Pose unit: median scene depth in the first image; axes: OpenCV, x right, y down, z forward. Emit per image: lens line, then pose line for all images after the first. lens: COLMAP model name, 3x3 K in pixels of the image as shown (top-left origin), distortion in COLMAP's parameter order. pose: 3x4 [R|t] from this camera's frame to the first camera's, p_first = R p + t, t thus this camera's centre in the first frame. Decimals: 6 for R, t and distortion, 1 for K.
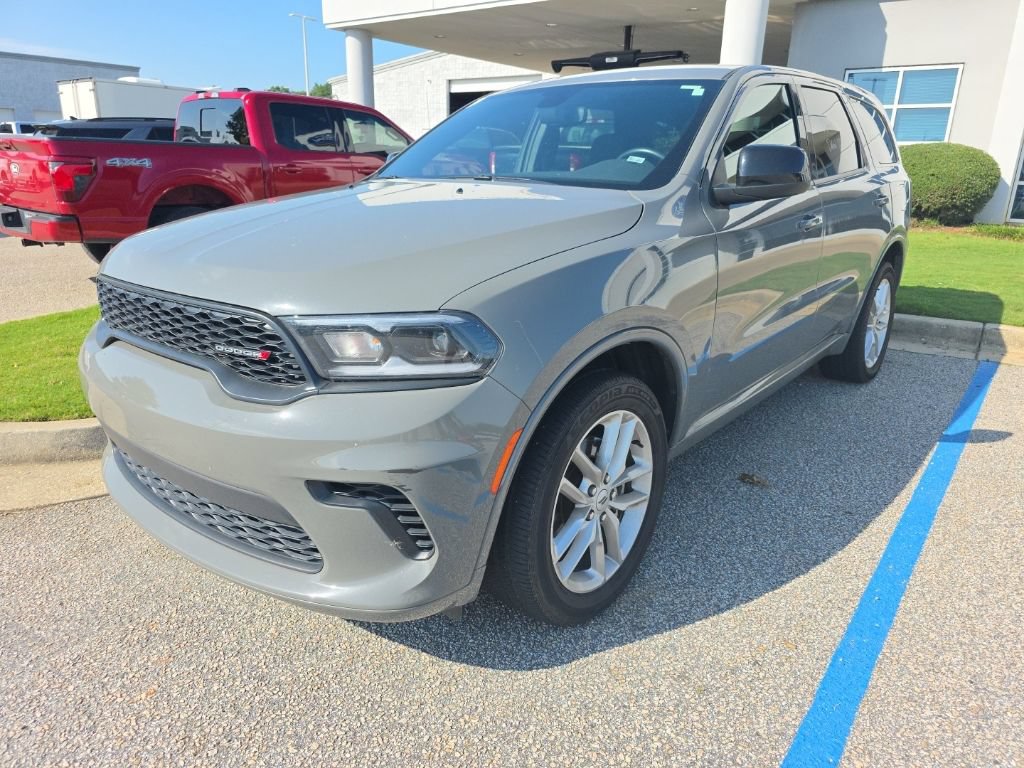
lens RADIAL K [[712.6, 0, 520.7], [0, 712.6, 381.2], [0, 0, 1]] dist [0.055584, -0.053701]
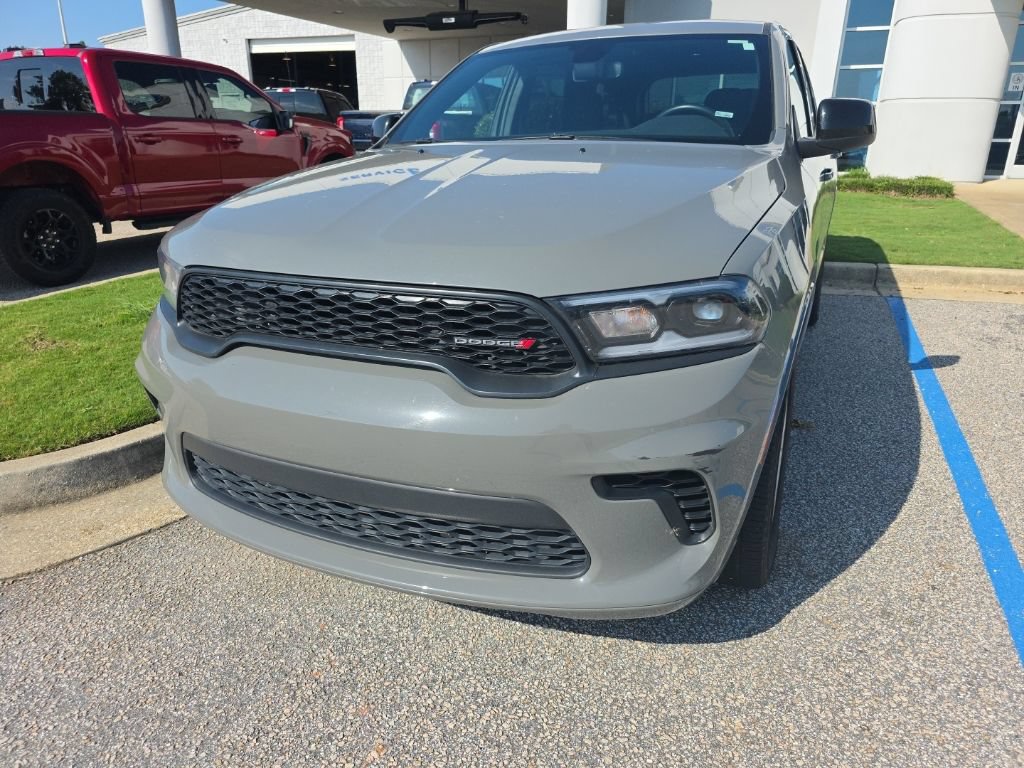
lens RADIAL K [[711.6, 0, 528.7], [0, 711.6, 384.3], [0, 0, 1]] dist [0.054377, -0.054952]
pose [[0.959680, -0.110283, 0.258559, -0.428725], [0.098449, 0.993432, 0.058320, -0.027009], [-0.263292, -0.030513, 0.964233, 0.116568]]
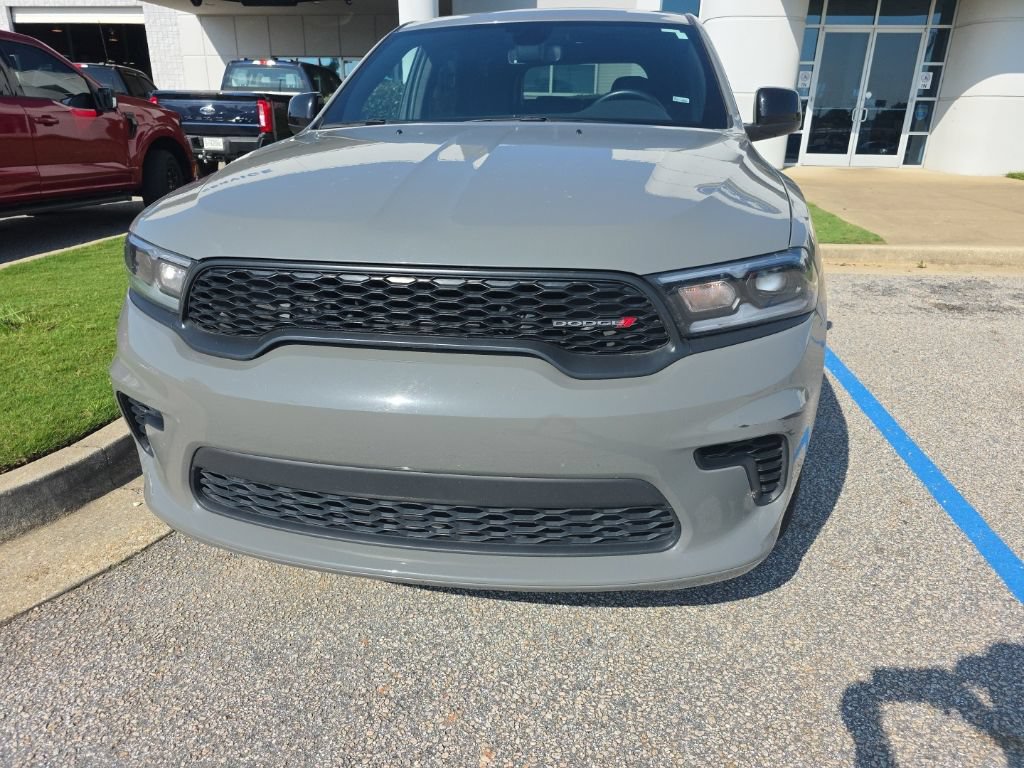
lens RADIAL K [[712.6, 0, 520.7], [0, 712.6, 381.2], [0, 0, 1]] dist [0.055584, -0.053701]
pose [[0.862037, -0.181148, 0.473369, -0.659918], [0.152193, 0.983364, 0.099158, -0.052613], [-0.483456, -0.013435, 0.875265, 0.220291]]
